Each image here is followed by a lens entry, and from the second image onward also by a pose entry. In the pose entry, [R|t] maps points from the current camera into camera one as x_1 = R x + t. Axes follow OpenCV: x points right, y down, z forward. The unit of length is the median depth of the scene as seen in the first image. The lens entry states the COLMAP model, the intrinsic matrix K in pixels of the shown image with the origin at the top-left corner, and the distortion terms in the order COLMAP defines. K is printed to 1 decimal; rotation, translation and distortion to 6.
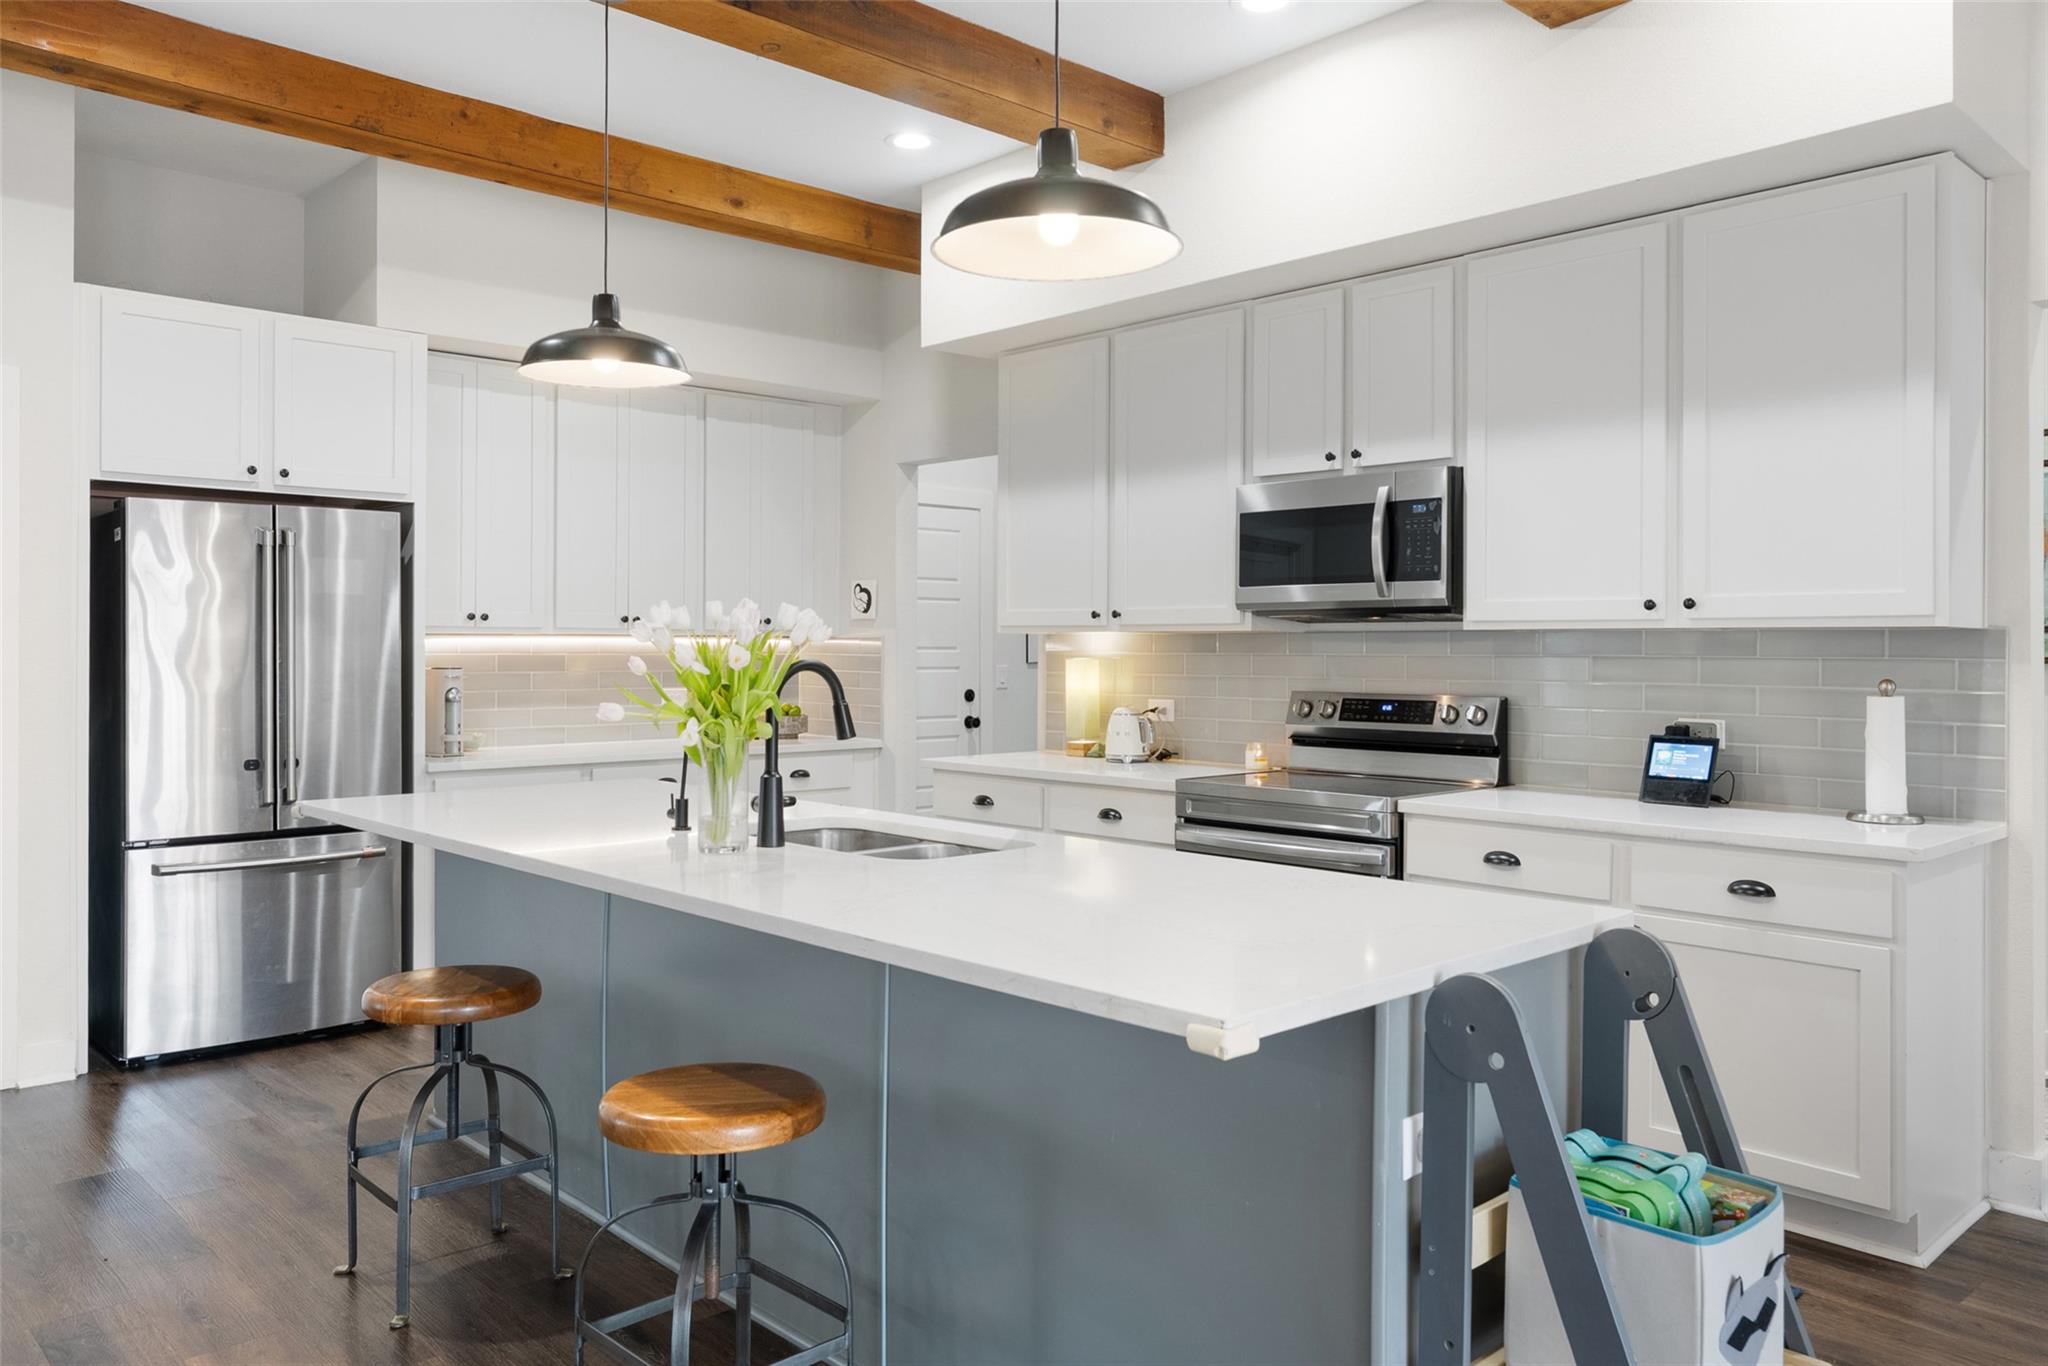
lens RADIAL K [[1472.6, 0, 1009.2], [0, 1472.6, 641.7], [0, 0, 1]] dist [-0.006353, 0.007650]
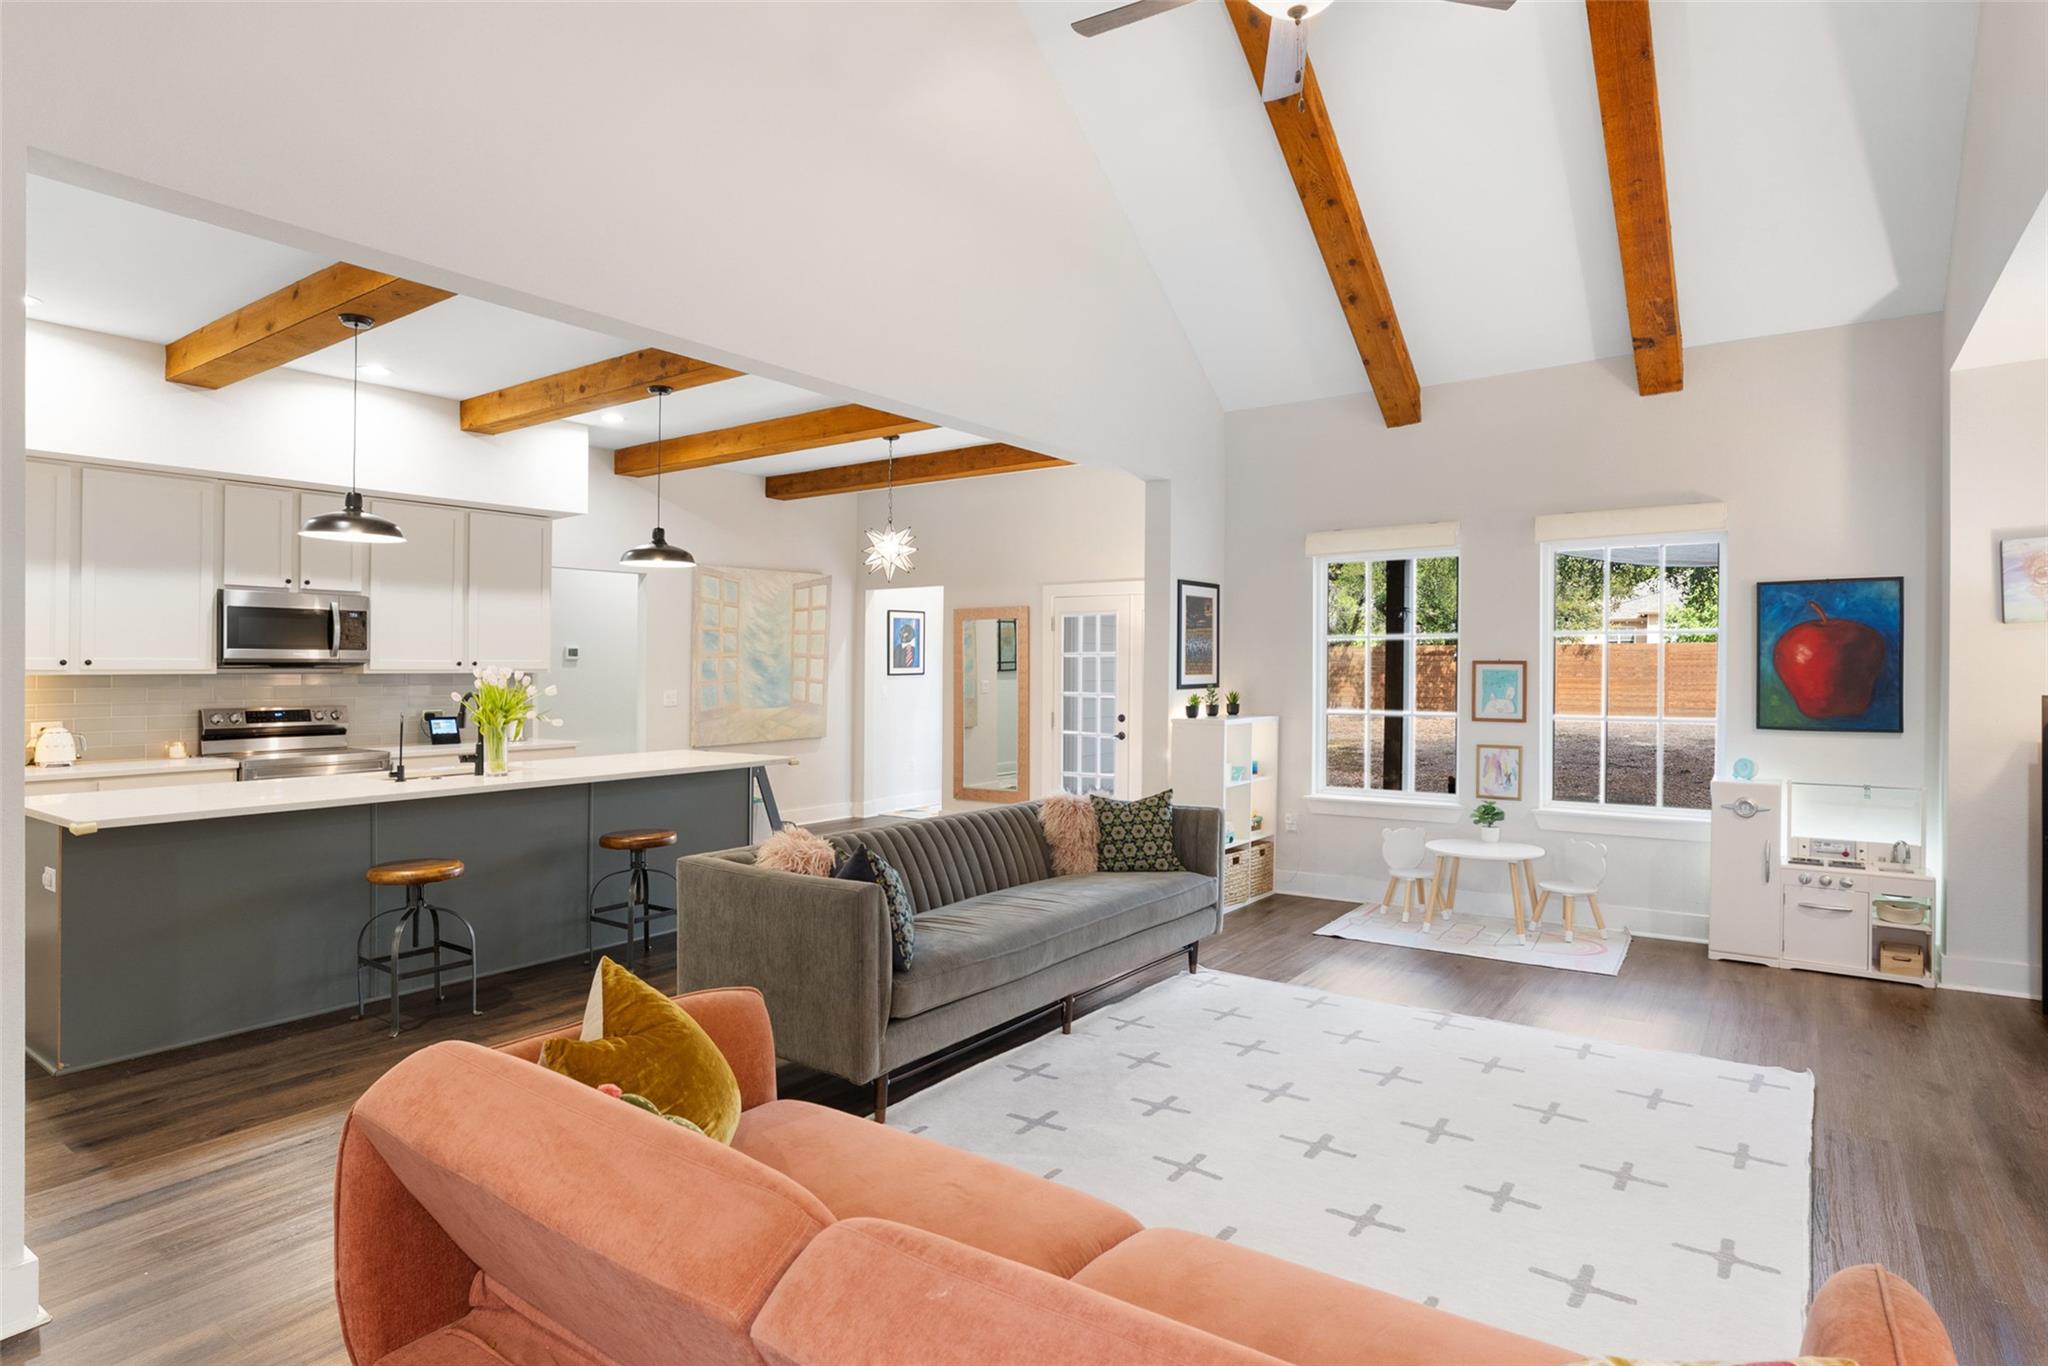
lens RADIAL K [[1093.2, 0, 1027.0], [0, 1093.2, 656.9], [0, 0, 1]] dist [-0.028773, 0.011282]
pose [[-0.191678, 0.007586, 0.981428, -1.290604], [-0.002621, 0.999963, -0.008242, -0.019894], [-0.981454, -0.004152, -0.191651, 0.337886]]
